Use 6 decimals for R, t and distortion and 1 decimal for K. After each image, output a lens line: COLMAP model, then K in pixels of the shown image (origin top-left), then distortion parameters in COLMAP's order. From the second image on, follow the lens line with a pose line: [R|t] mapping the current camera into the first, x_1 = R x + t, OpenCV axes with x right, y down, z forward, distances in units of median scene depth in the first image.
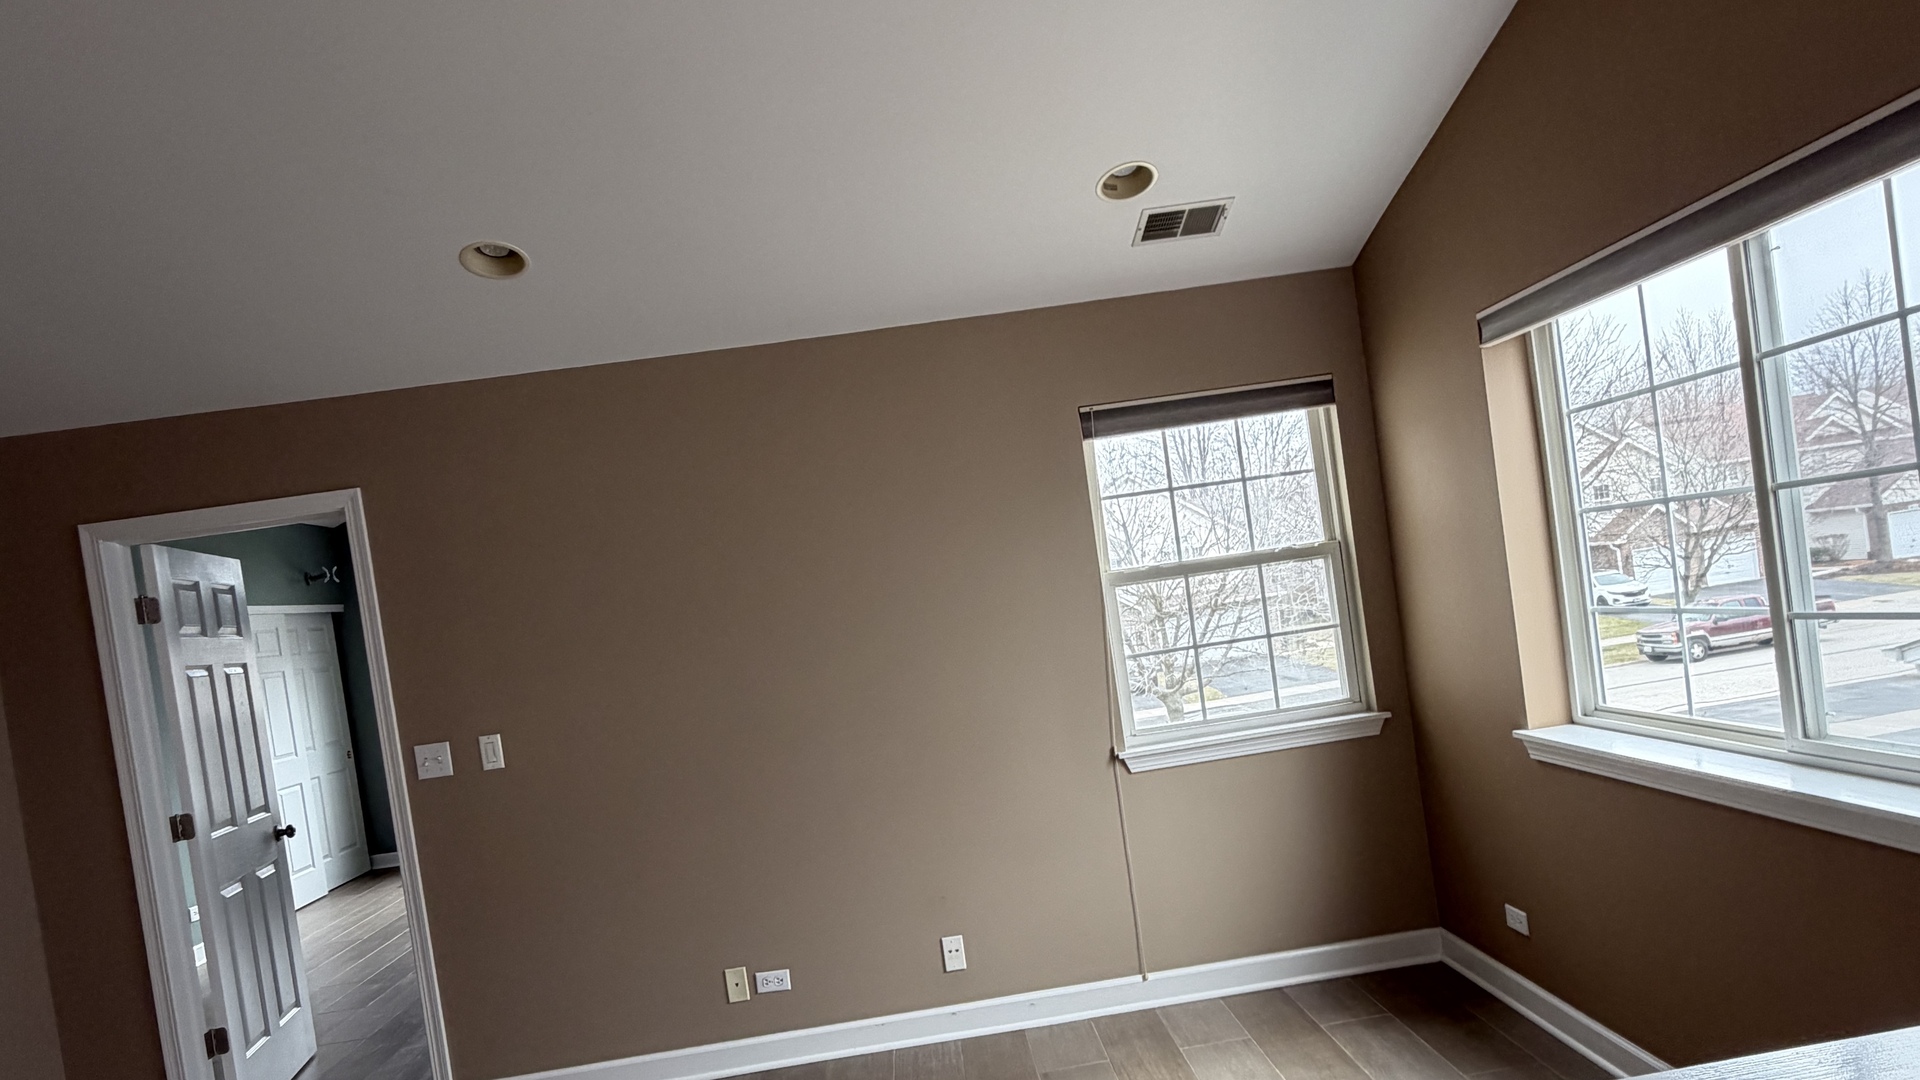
lens RADIAL K [[976.1, 0, 934.6], [0, 976.1, 614.3], [0, 0, 1]] dist [-0.003771, -0.000462]
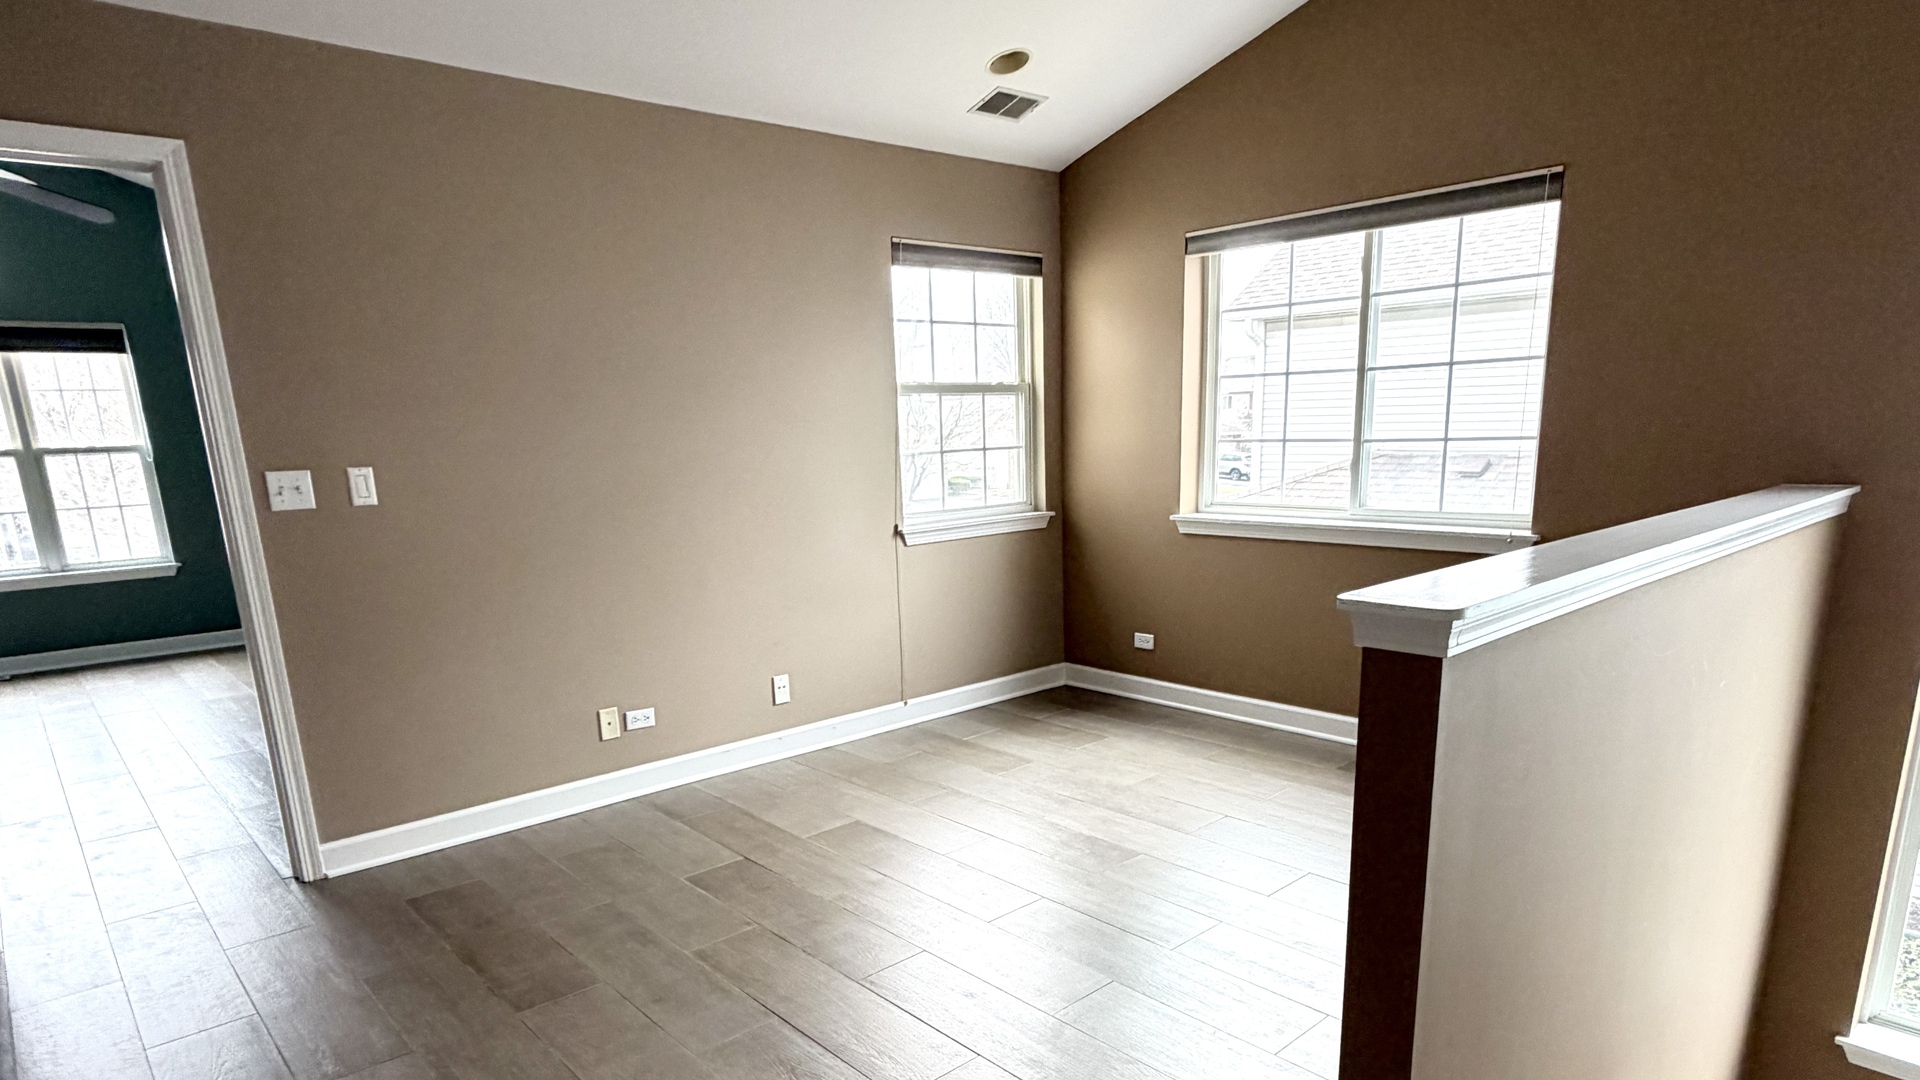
lens RADIAL K [[976.1, 0, 934.6], [0, 976.1, 614.3], [0, 0, 1]] dist [-0.003771, -0.000462]
pose [[0.811292, -0.001279, 0.584640, -0.528429], [-0.080865, 0.990141, 0.114380, 0.107745], [-0.579022, -0.140072, 0.803189, -0.048274]]
